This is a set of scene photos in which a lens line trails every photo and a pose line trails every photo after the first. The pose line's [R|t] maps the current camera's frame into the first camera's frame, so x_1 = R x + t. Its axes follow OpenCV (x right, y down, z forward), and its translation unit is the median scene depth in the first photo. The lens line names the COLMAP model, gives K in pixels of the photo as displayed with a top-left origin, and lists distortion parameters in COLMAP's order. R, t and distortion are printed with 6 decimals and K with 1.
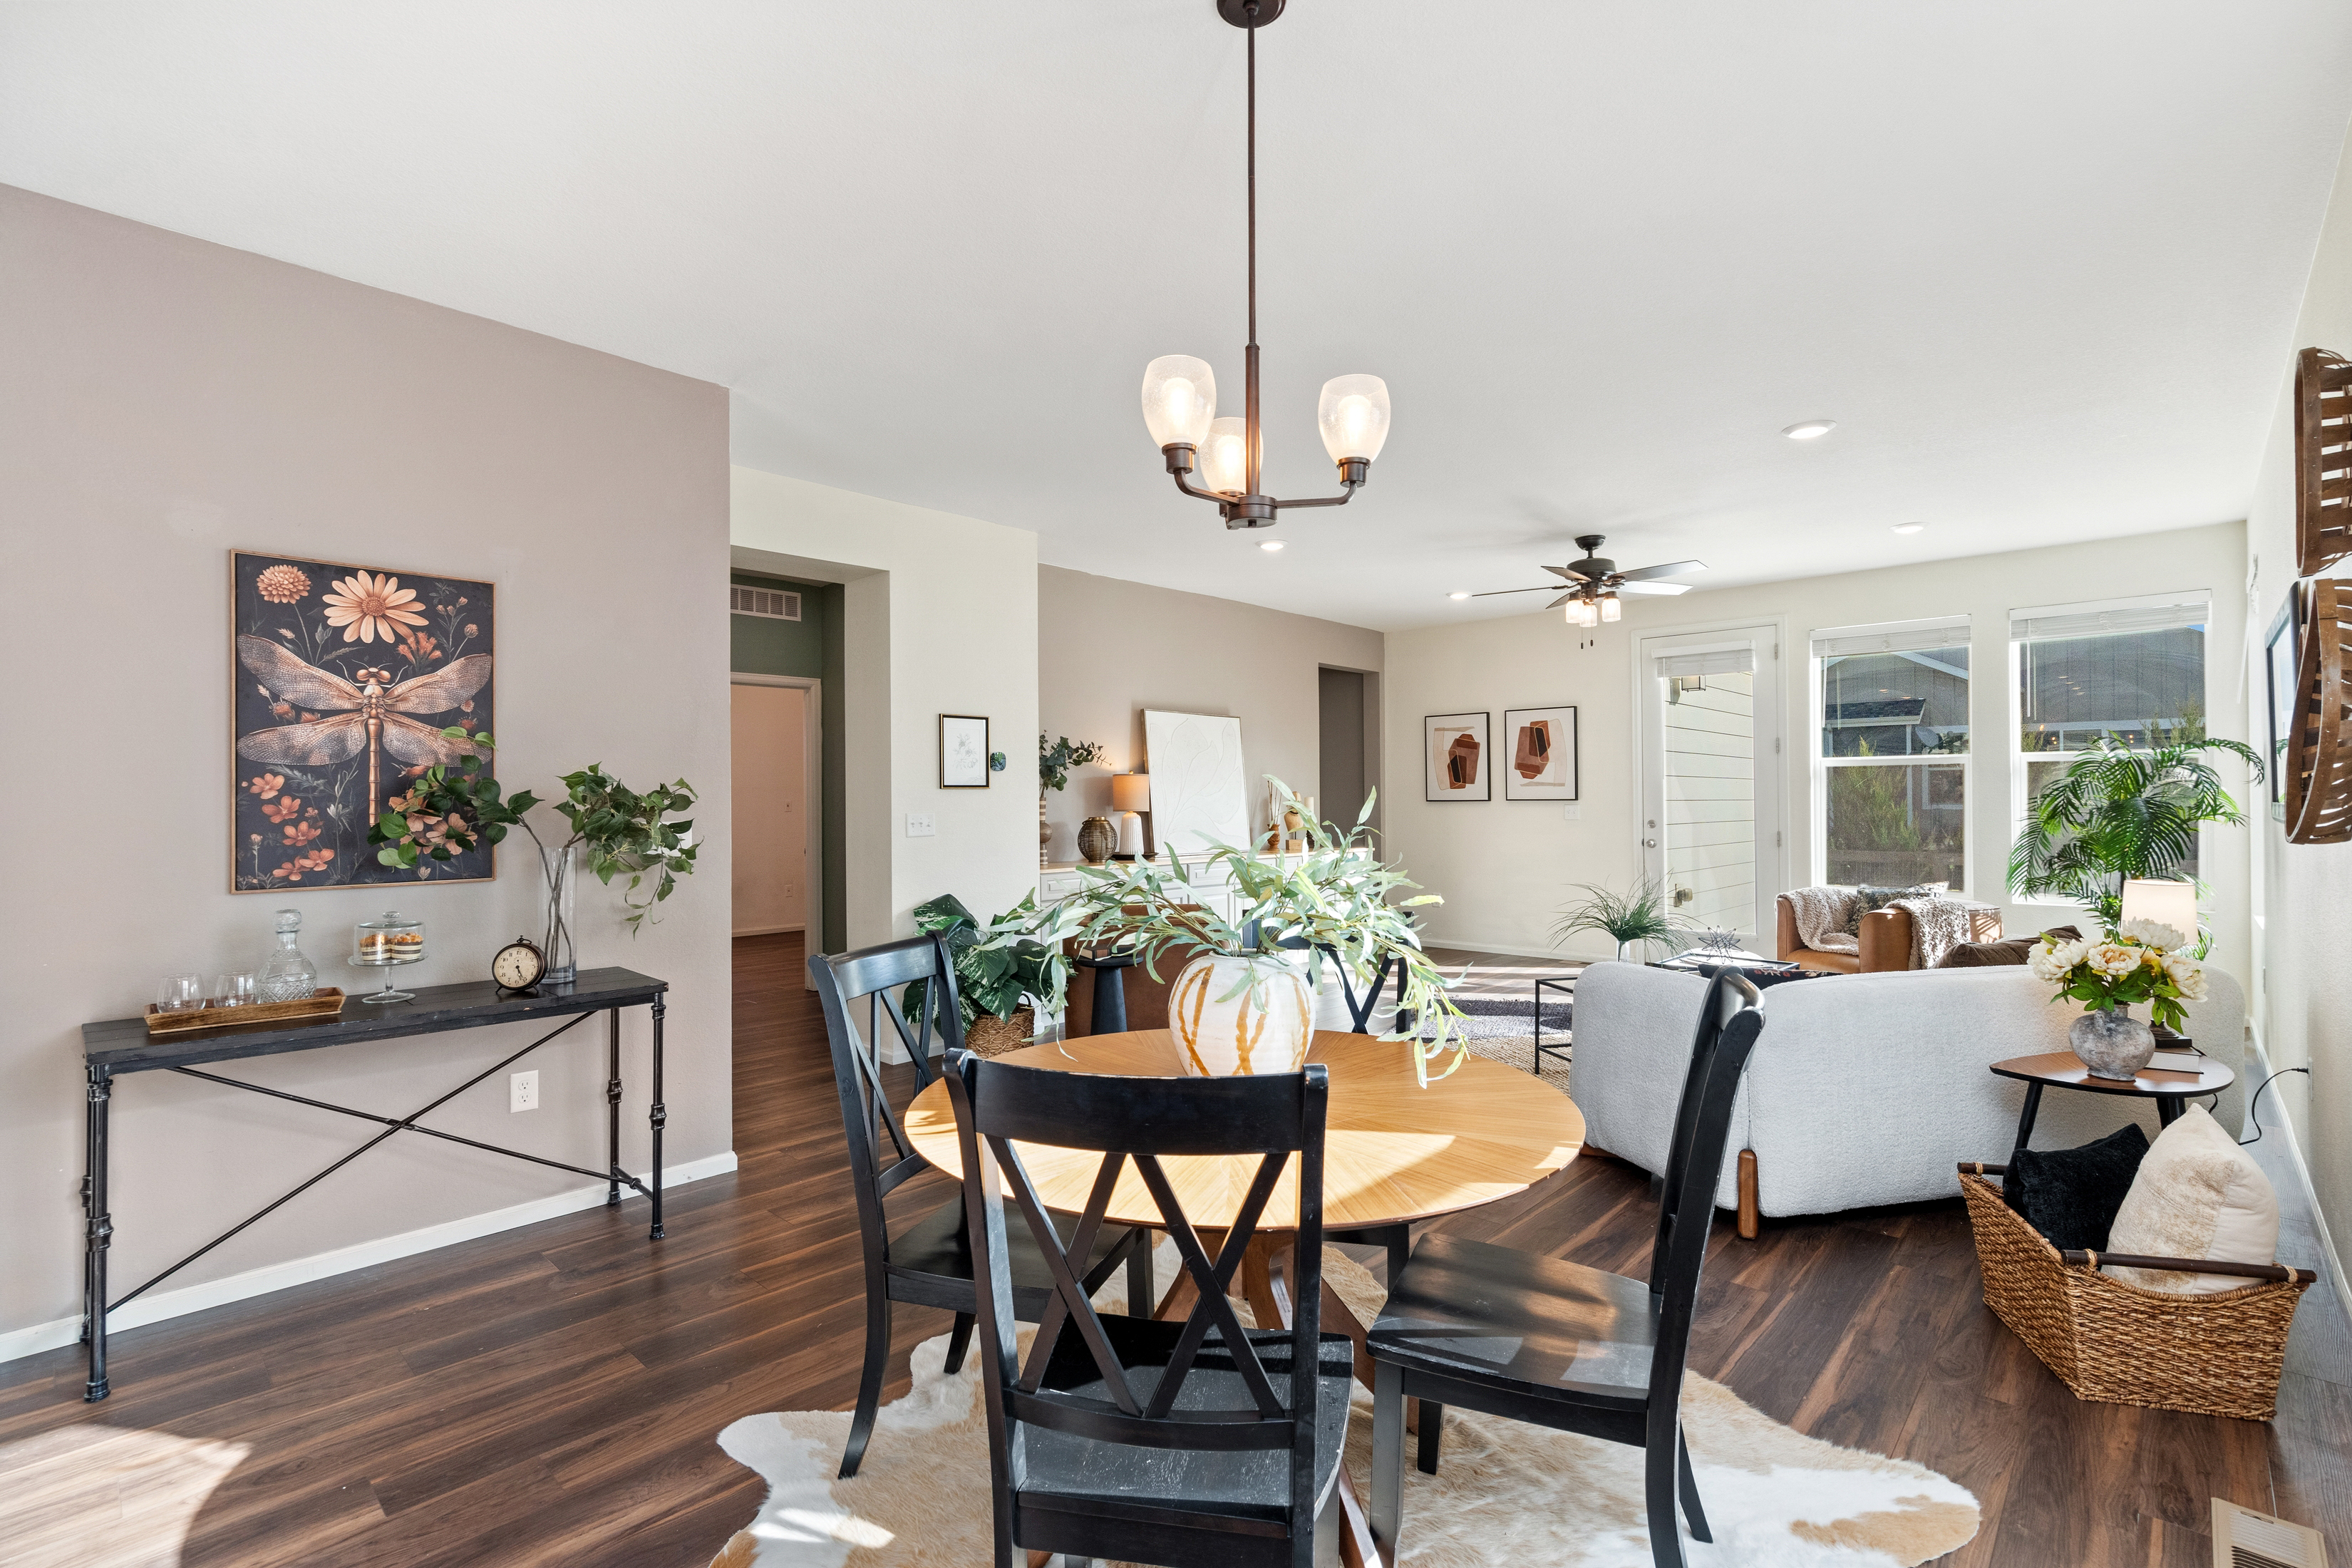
lens RADIAL K [[1065.6, 0, 1173.7], [0, 1065.6, 787.9], [0, 0, 1]] dist [-0.002509, 0.000813]
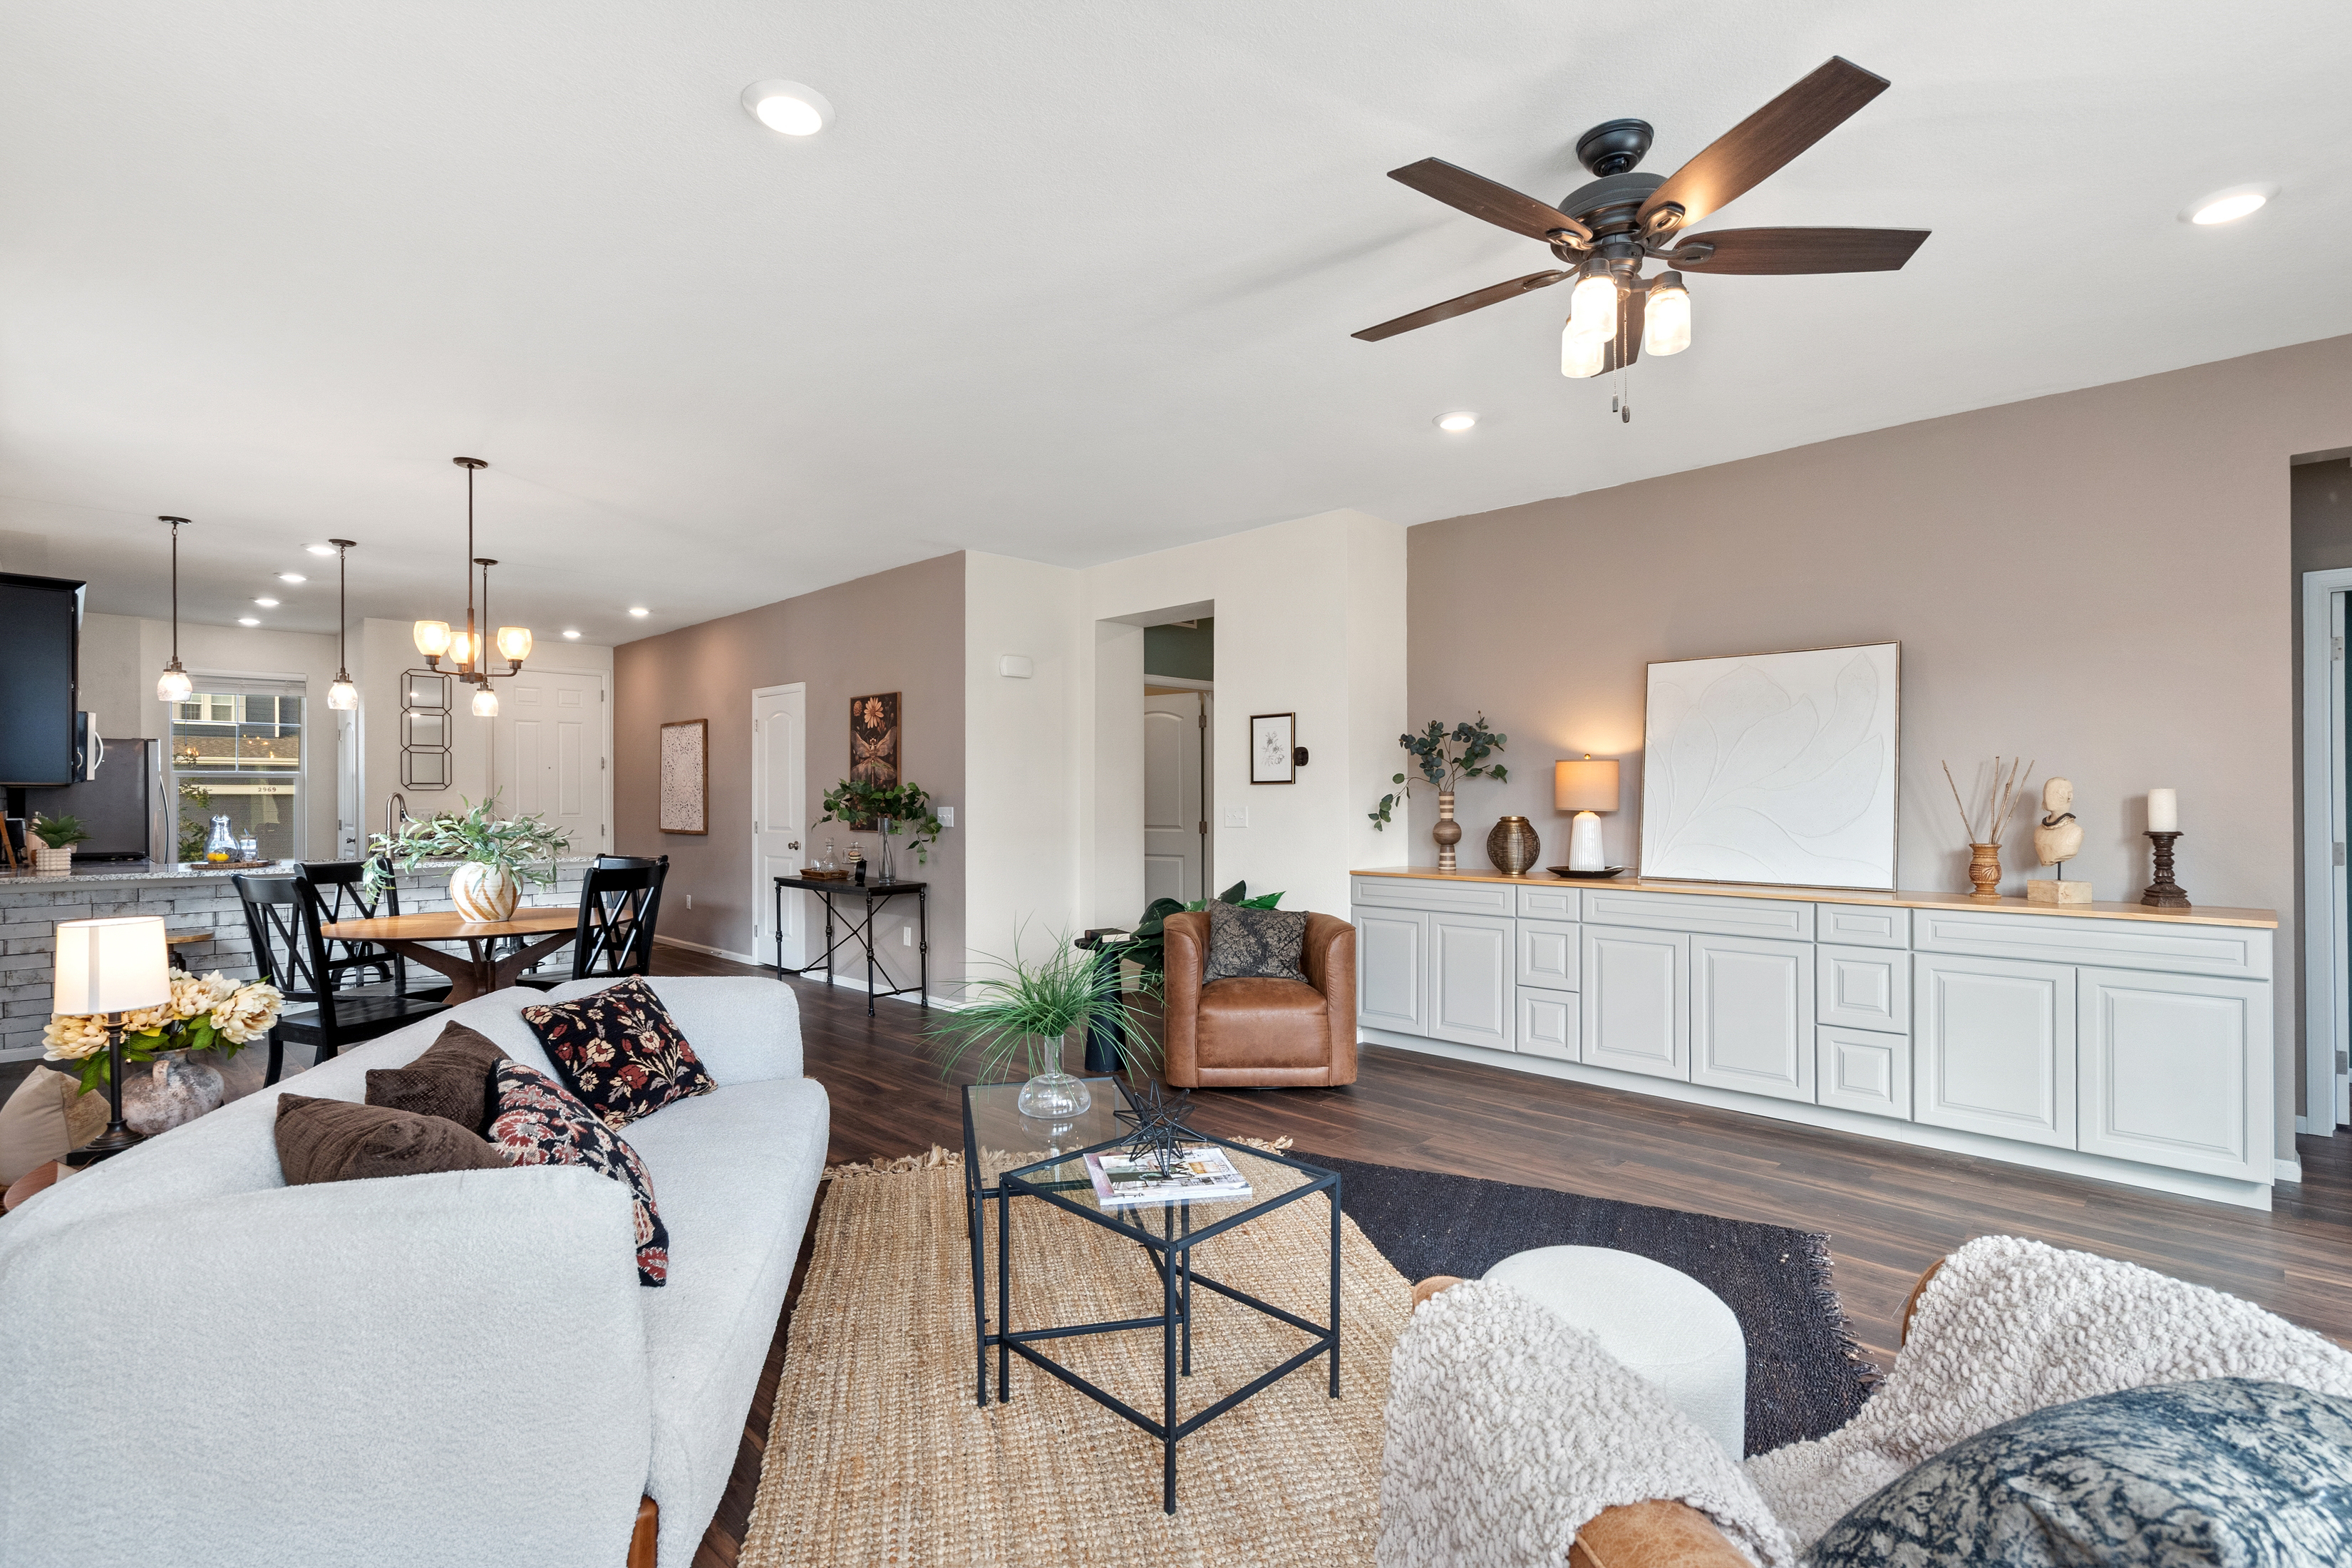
lens RADIAL K [[1073.6, 0, 1167.4], [0, 1073.6, 792.7], [0, 0, 1]] dist [-0.003517, 0.000635]
pose [[-0.011184, 0.003526, -0.999931, 1.507589], [0.013172, 0.999908, 0.003378, 0.007302], [0.999851, -0.013133, -0.011230, 1.576199]]
